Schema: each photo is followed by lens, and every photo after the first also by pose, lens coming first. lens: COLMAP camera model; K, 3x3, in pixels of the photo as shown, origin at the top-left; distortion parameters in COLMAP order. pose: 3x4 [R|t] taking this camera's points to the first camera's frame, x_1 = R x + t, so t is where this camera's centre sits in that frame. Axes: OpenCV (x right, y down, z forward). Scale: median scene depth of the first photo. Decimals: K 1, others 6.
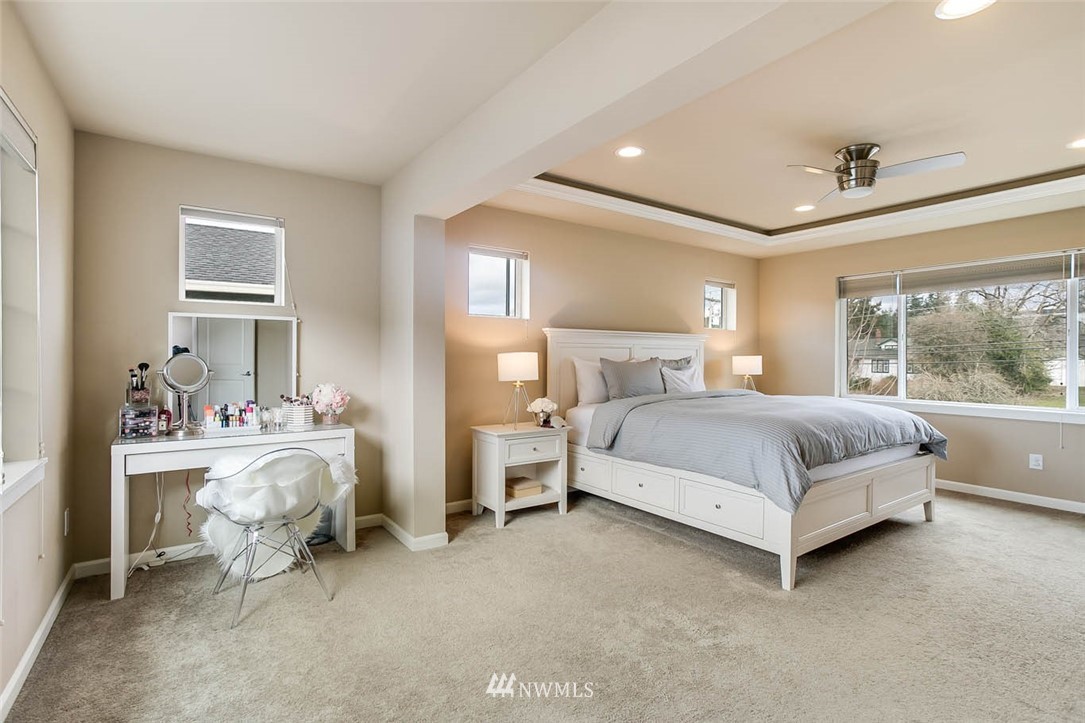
lens RADIAL K [[518.6, 0, 538.9], [0, 518.6, 358.7], [0, 0, 1]] dist [-0.037396, 0.000171]
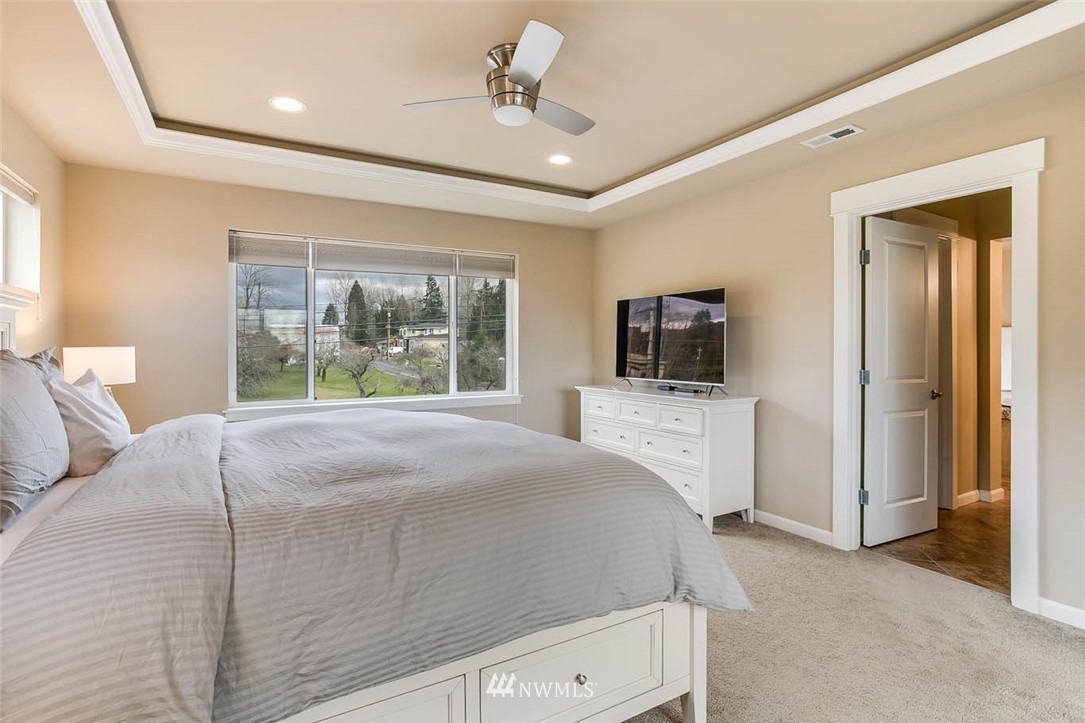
lens RADIAL K [[518.6, 0, 538.9], [0, 518.6, 358.7], [0, 0, 1]] dist [-0.037396, 0.000171]
pose [[0.085021, -0.026567, 0.996025, -0.052539], [0.004754, 0.999644, 0.026258, -0.005522], [-0.996368, 0.002502, 0.085117, 0.540732]]
